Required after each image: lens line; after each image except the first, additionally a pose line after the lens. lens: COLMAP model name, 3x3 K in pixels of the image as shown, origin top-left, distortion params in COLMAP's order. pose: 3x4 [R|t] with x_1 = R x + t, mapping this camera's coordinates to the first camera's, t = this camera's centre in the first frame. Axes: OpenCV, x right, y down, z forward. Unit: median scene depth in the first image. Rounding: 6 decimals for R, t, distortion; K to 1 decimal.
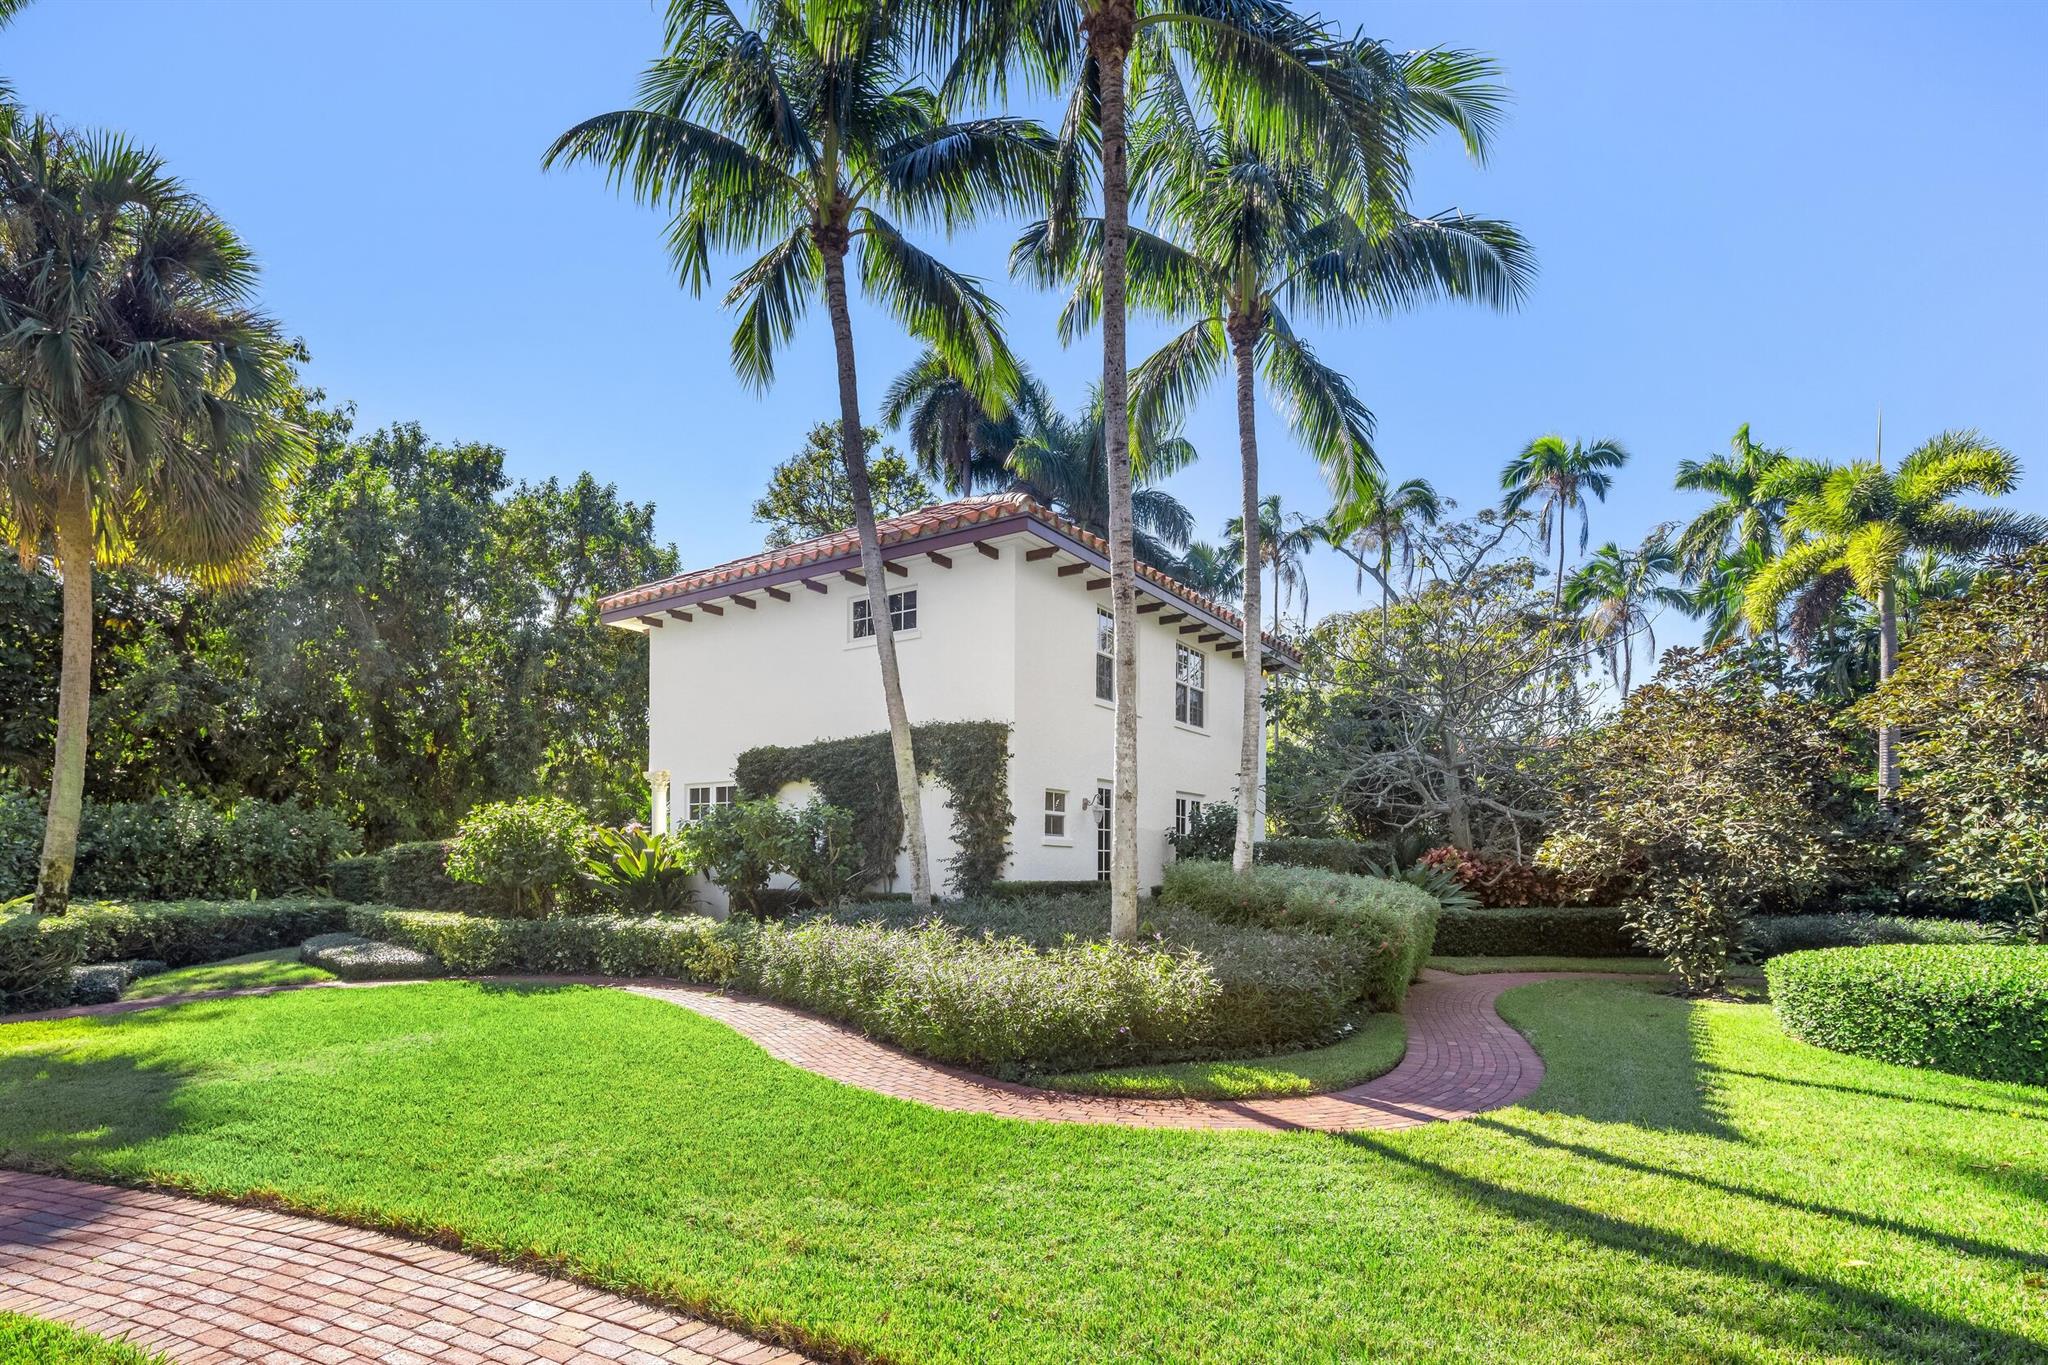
lens RADIAL K [[990.2, 0, 1021.9], [0, 990.2, 863.5], [0, 0, 1]] dist [0.000887, 0.000334]
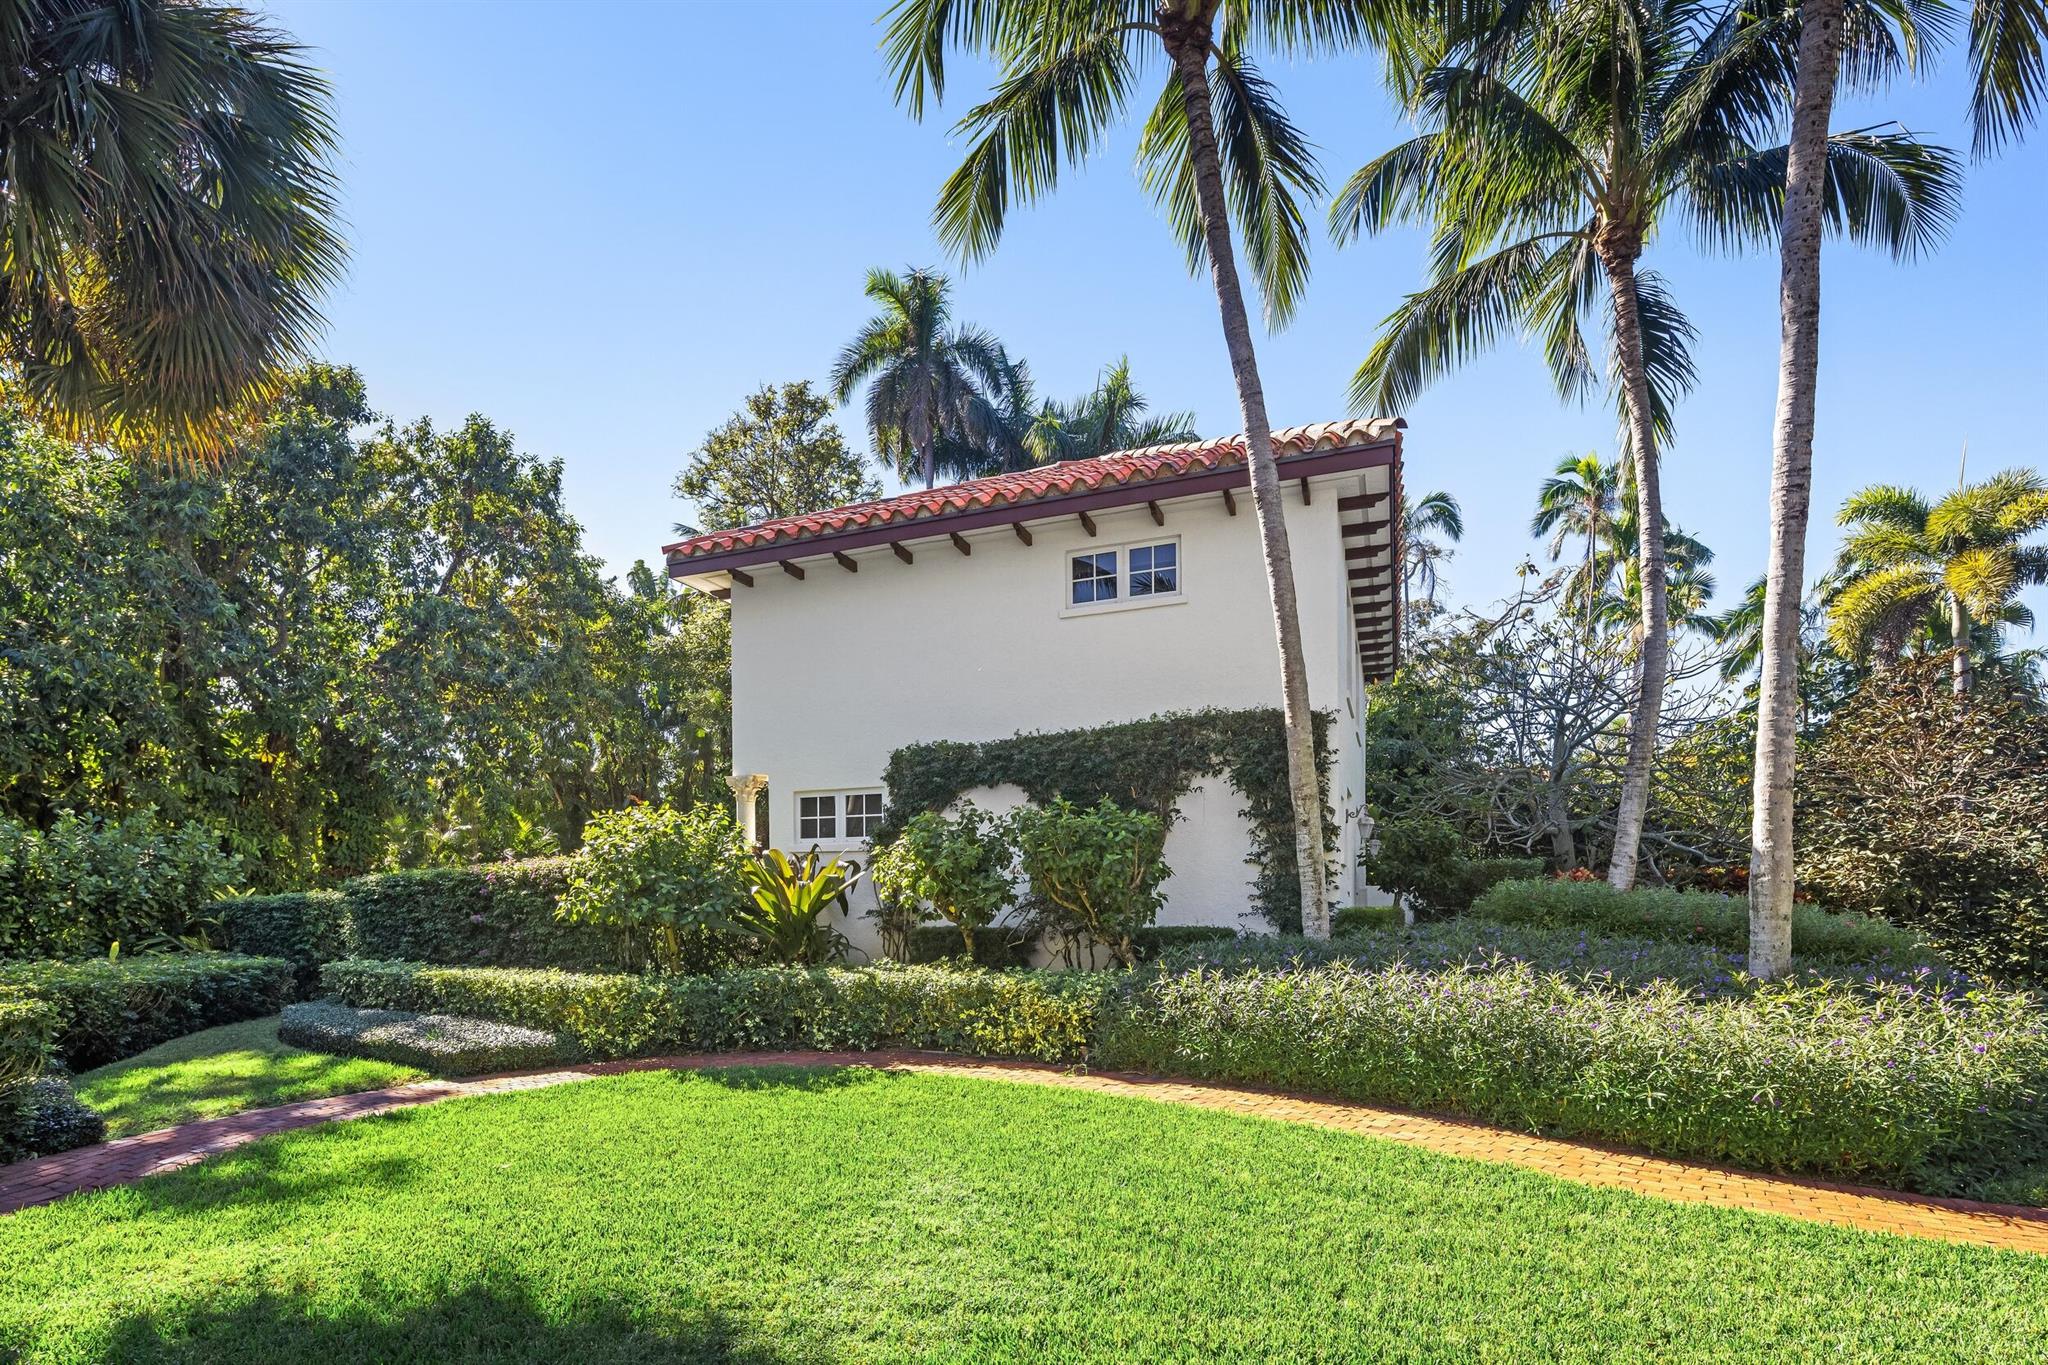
lens RADIAL K [[990.9, 0, 1015.7], [0, 990.9, 895.7], [0, 0, 1]] dist [0.000996, -0.000875]
pose [[0.975659, -0.013294, 0.218889, -0.372415], [0.013909, 0.999902, -0.001268, 0.004266], [-0.218851, 0.004281, 0.975749, 0.234122]]
